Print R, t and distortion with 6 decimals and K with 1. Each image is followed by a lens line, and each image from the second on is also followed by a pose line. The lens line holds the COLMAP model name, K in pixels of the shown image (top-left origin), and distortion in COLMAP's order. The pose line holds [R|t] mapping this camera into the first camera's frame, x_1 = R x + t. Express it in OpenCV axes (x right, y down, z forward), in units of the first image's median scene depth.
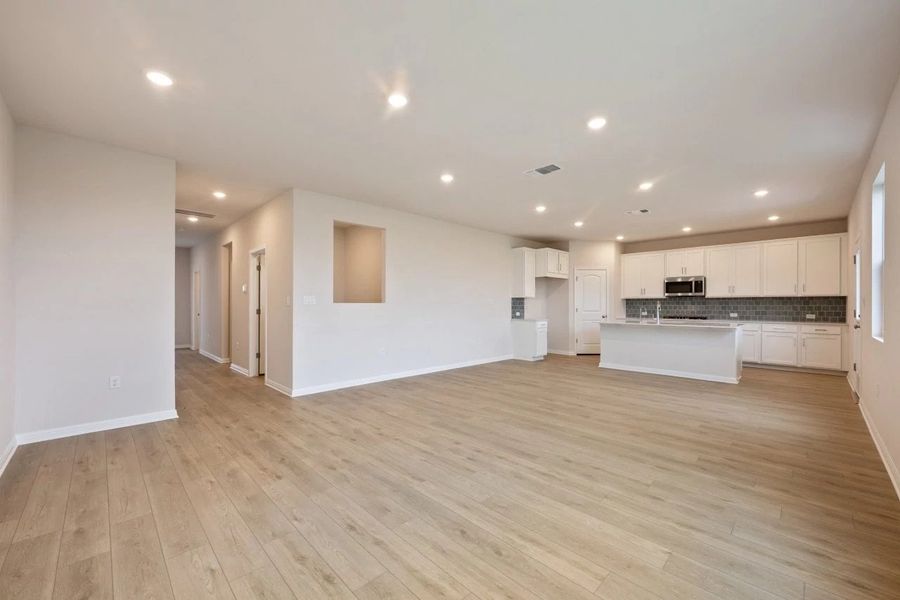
lens RADIAL K [[352.5, 0, 449.6], [0, 352.5, 306.5], [0, 0, 1]] dist [-0.003230, 0.000316]
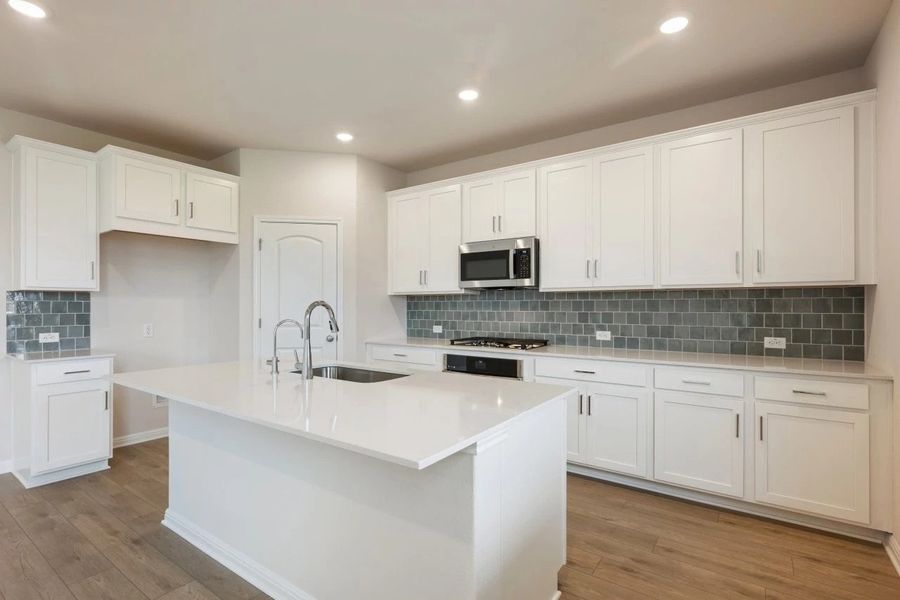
lens RADIAL K [[426.1, 0, 452.4], [0, 426.1, 303.6], [0, 0, 1]] dist [0.003416, -0.001083]
pose [[0.982676, -0.000825, 0.185329, 0.545582], [0.002913, 0.999935, -0.010995, -0.007008], [-0.185308, 0.011344, 0.982615, 0.554005]]
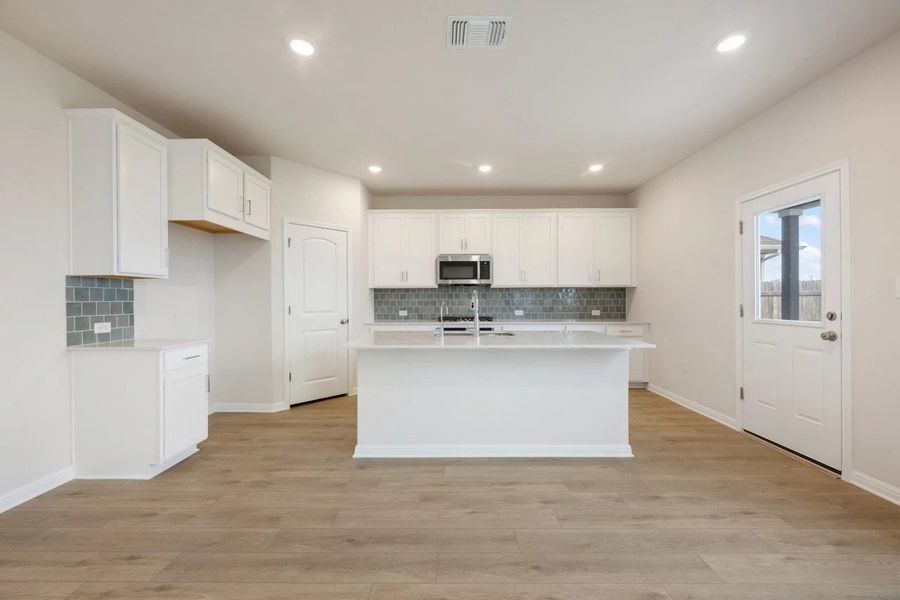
lens RADIAL K [[352.5, 0, 446.7], [0, 352.5, 301.9], [0, 0, 1]] dist [-0.003230, 0.000316]
pose [[0.702742, -0.006943, 0.711411, 0.201416], [0.008136, 0.999965, 0.001722, -0.000250], [-0.711399, 0.004577, 0.702774, 0.599861]]
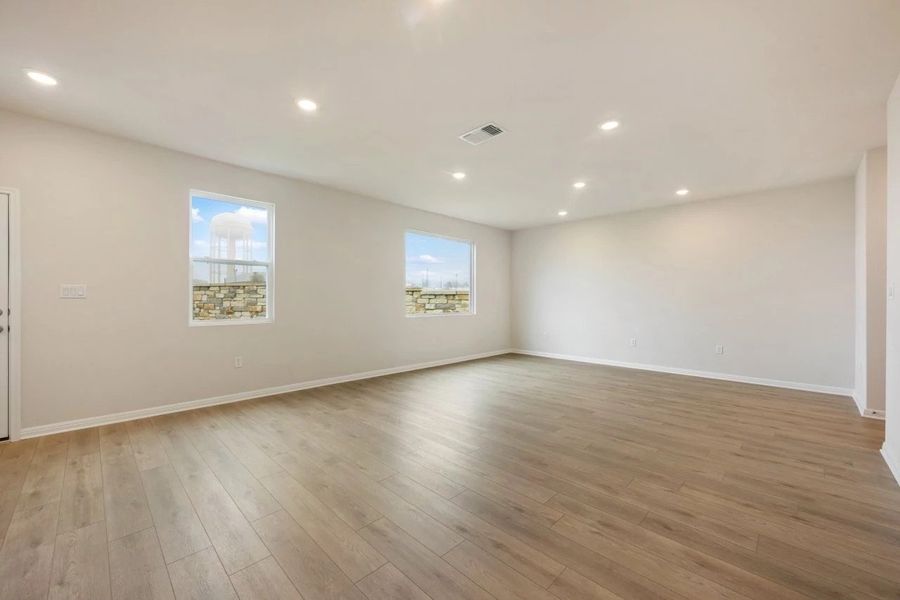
lens RADIAL K [[352.5, 0, 445.5], [0, 352.5, 301.1], [0, 0, 1]] dist [-0.003230, 0.000316]
pose [[-0.999950, -0.005856, -0.008047, 0.189545], [-0.005930, 0.999940, 0.009205, -0.002610], [0.007993, 0.009252, -0.999925, 0.963173]]
